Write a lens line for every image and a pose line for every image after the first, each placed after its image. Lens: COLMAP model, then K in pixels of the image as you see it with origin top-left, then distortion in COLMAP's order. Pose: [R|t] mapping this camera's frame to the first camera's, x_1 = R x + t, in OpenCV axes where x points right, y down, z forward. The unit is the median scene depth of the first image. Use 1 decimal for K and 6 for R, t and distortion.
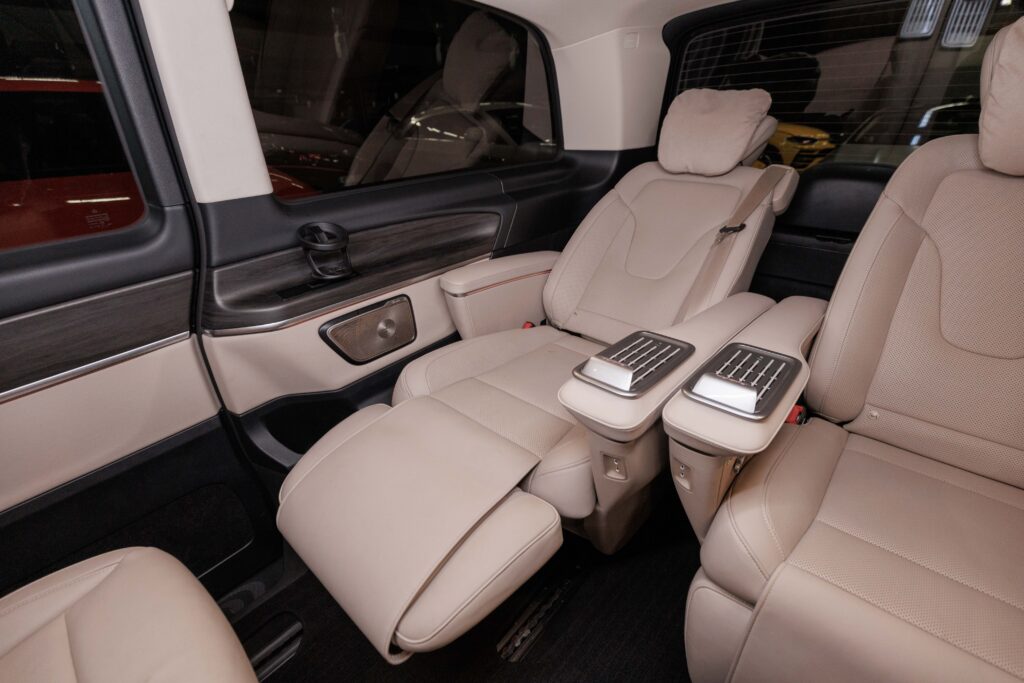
lens RADIAL K [[451.8, 0, 512.0], [0, 451.8, 341.5], [0, 0, 1]] dist [-0.001279, 0.000011]
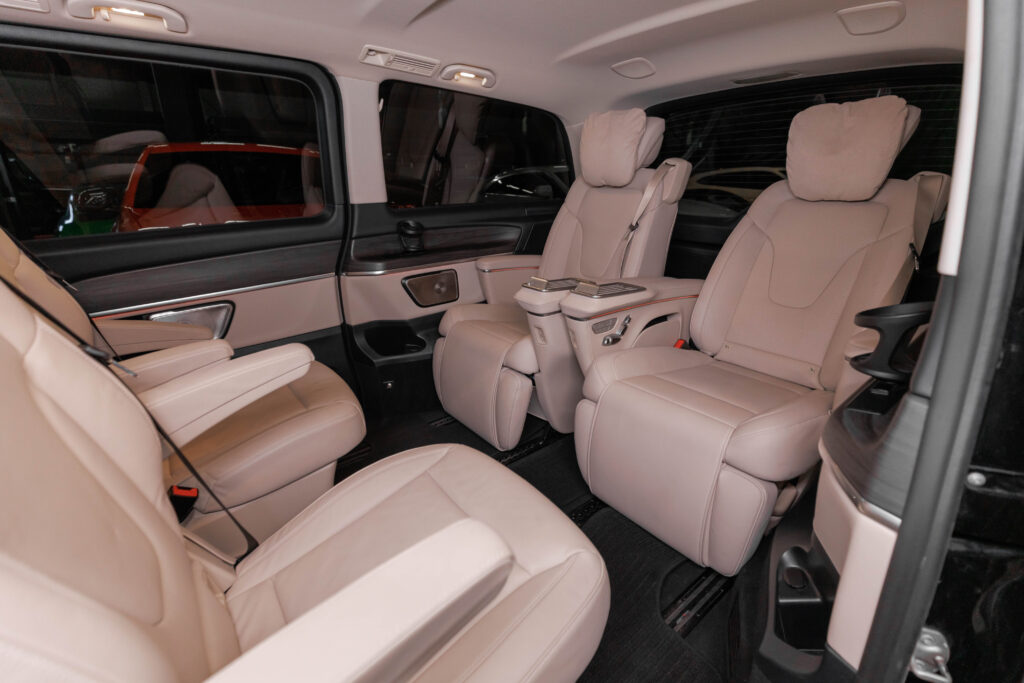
lens RADIAL K [[451.8, 0, 512.0], [0, 451.8, 341.5], [0, 0, 1]] dist [-0.001279, 0.000011]
pose [[0.984627, 0.075813, -0.157358, 0.278243], [-0.093683, 0.989569, -0.109435, 0.355159], [0.147420, 0.122495, 0.981459, -0.606427]]
